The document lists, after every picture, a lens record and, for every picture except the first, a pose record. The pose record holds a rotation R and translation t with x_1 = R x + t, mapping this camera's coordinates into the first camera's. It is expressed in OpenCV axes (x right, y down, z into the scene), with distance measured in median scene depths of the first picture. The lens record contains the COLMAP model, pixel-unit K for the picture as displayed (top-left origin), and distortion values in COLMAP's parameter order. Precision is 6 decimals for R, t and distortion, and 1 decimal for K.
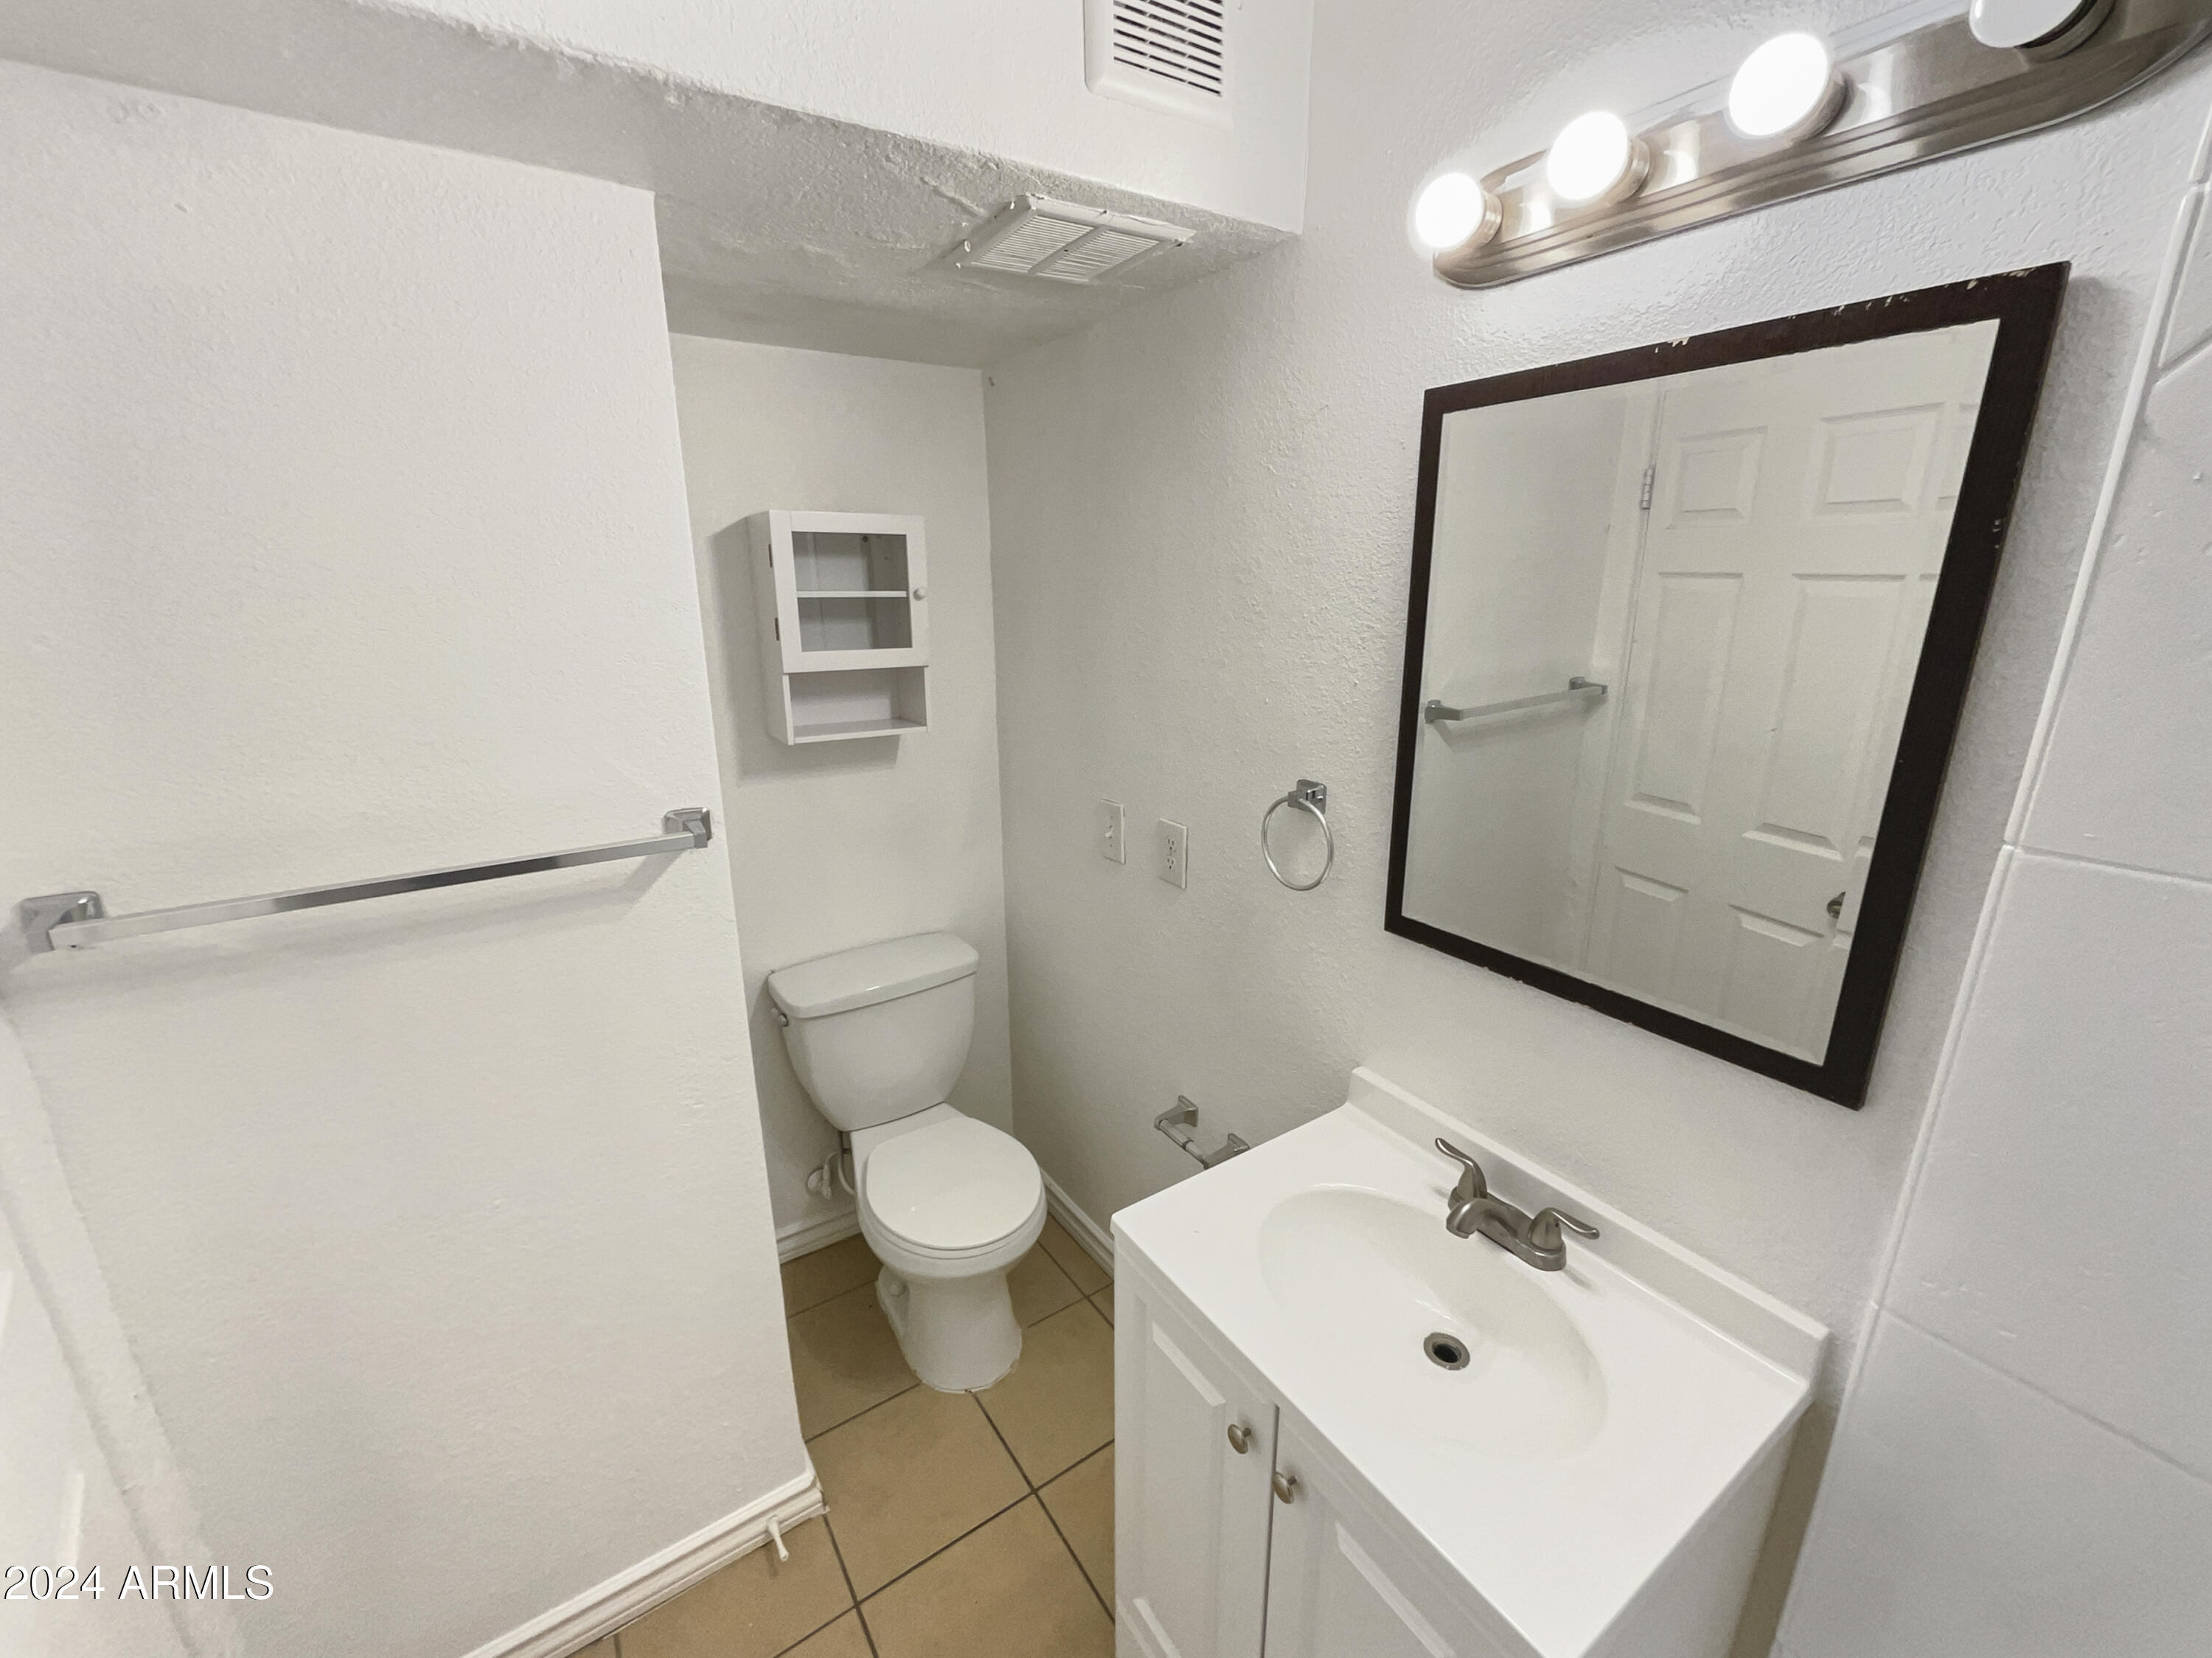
lens RADIAL K [[900.8, 0, 1098.1], [0, 900.8, 829.5], [0, 0, 1]] dist [-0.004290, 0.001085]
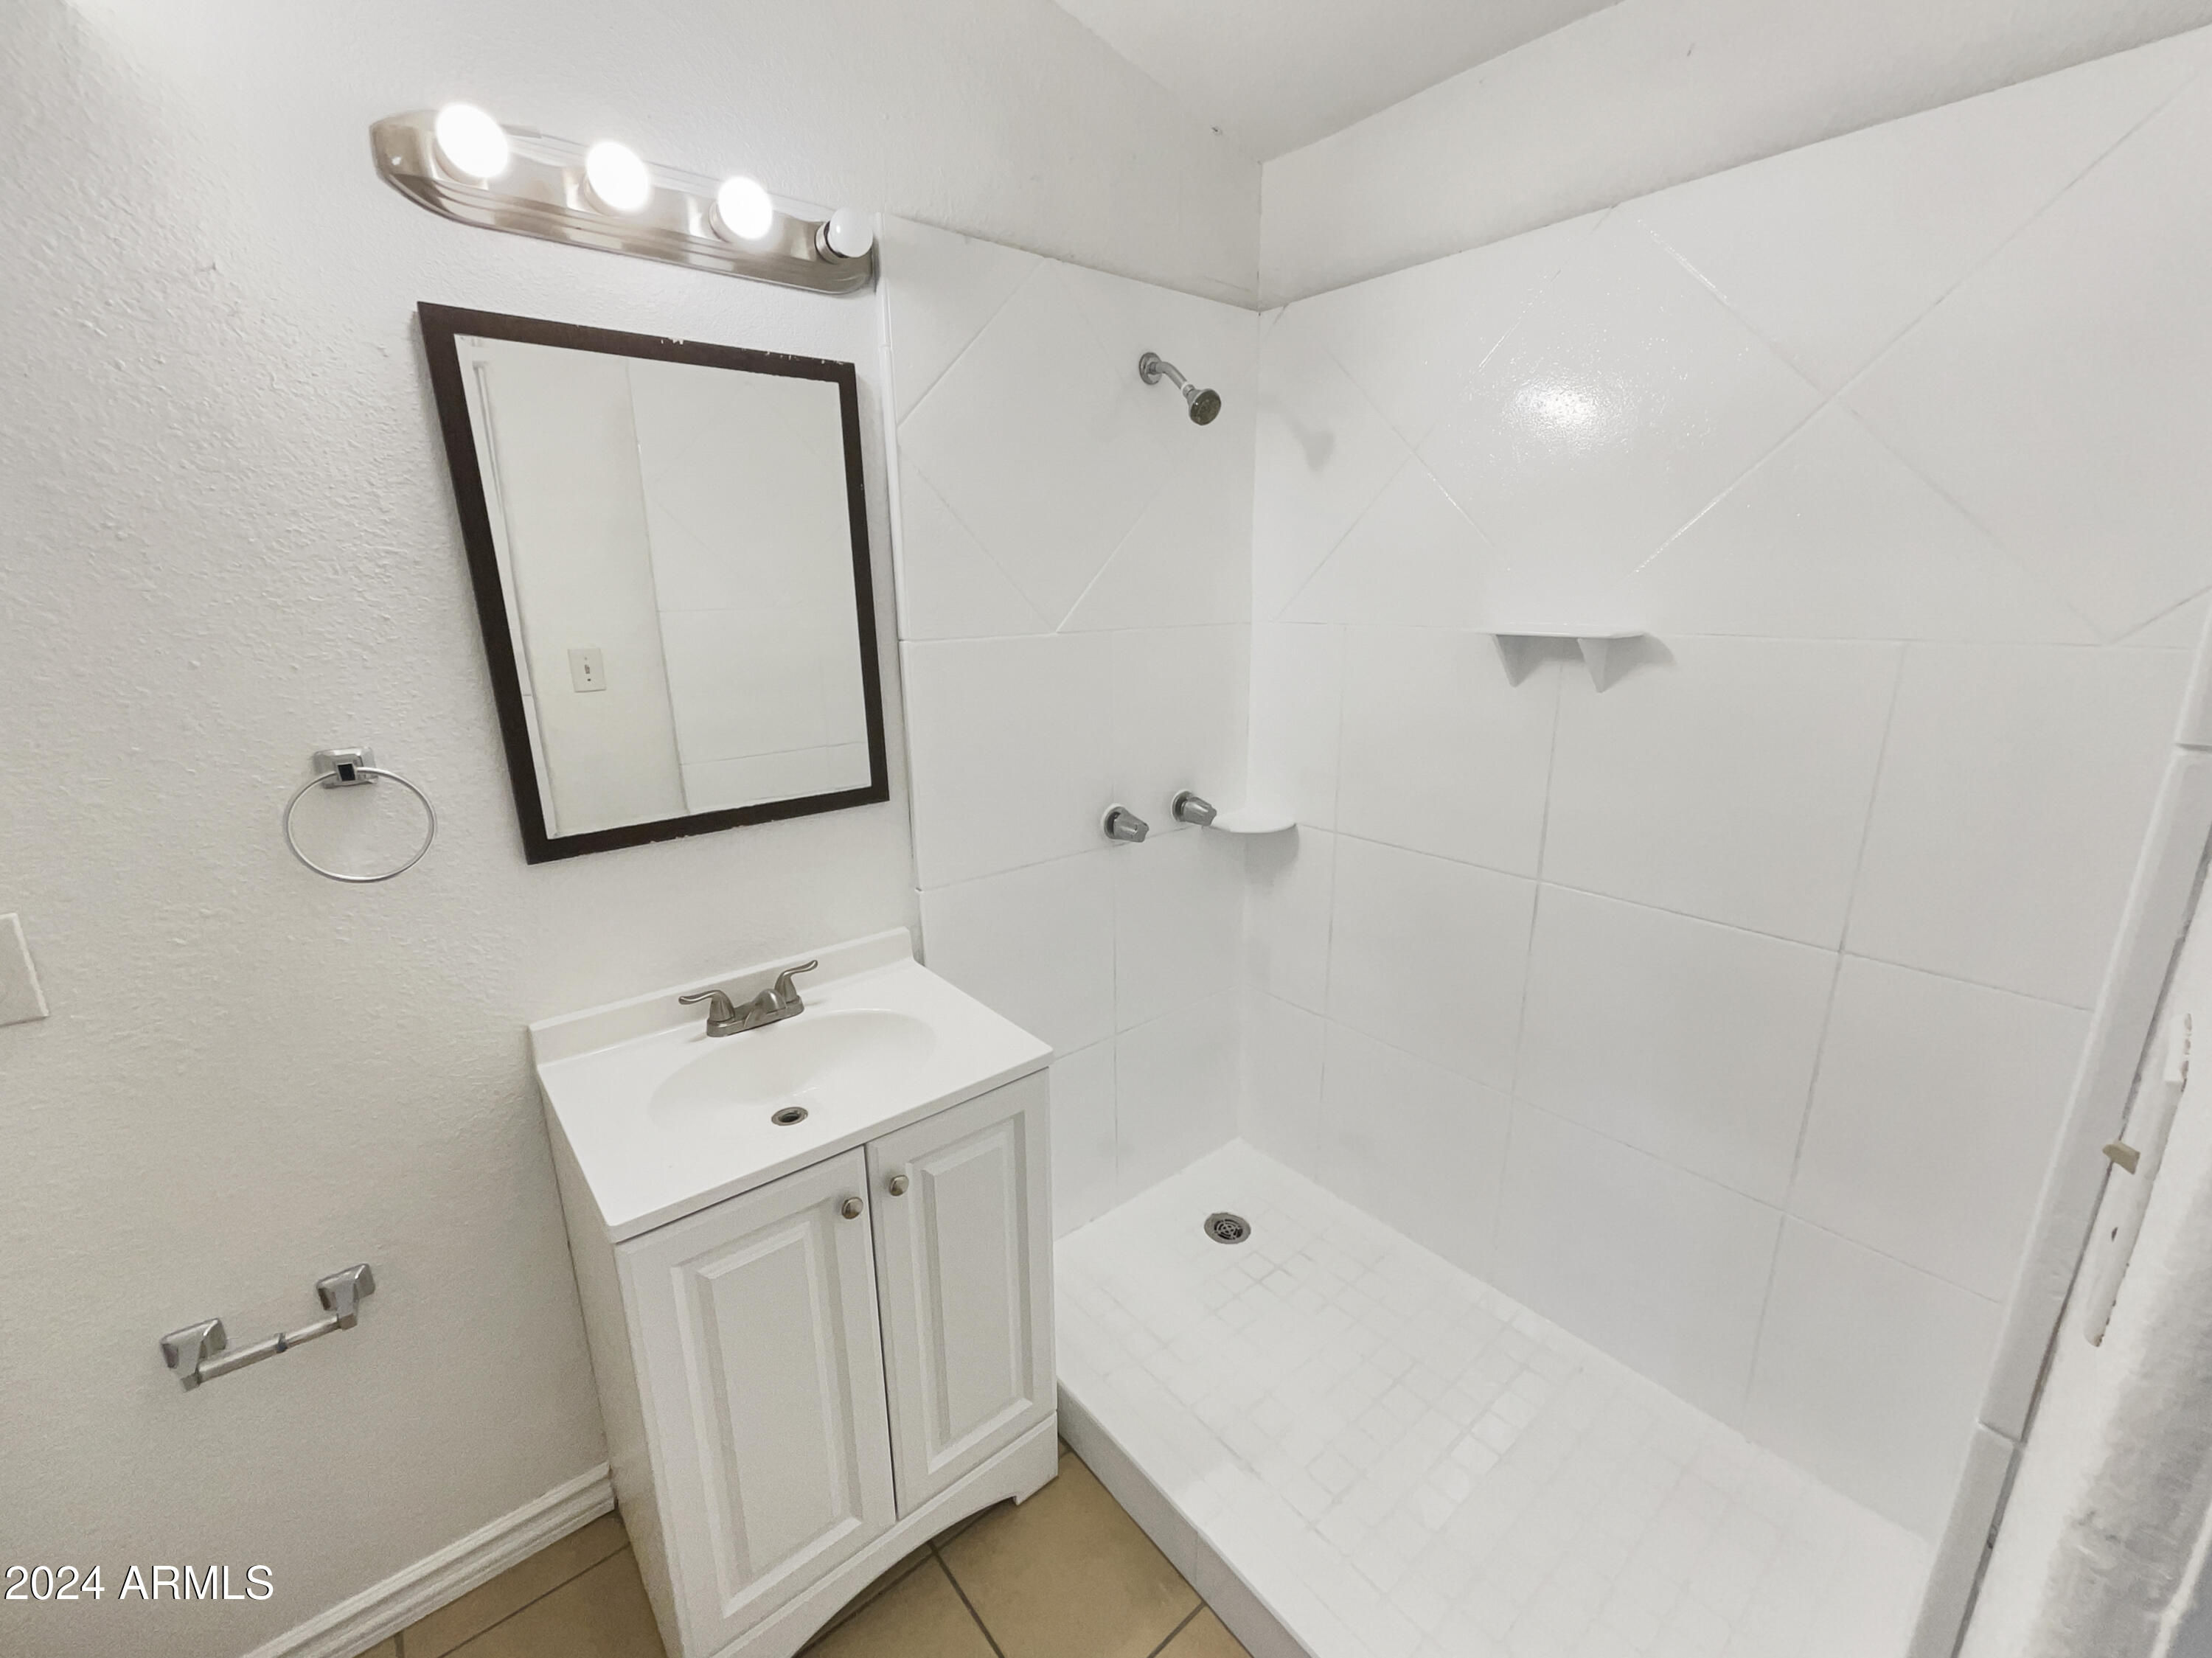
lens RADIAL K [[900.6, 0, 1100.4], [0, 900.6, 826.5], [0, 0, 1]] dist [-0.004290, 0.001085]
pose [[-0.109447, -0.244719, 0.963397, -0.945938], [0.290213, 0.919122, 0.266442, -0.010096], [-0.950683, 0.308752, -0.029575, 0.592505]]
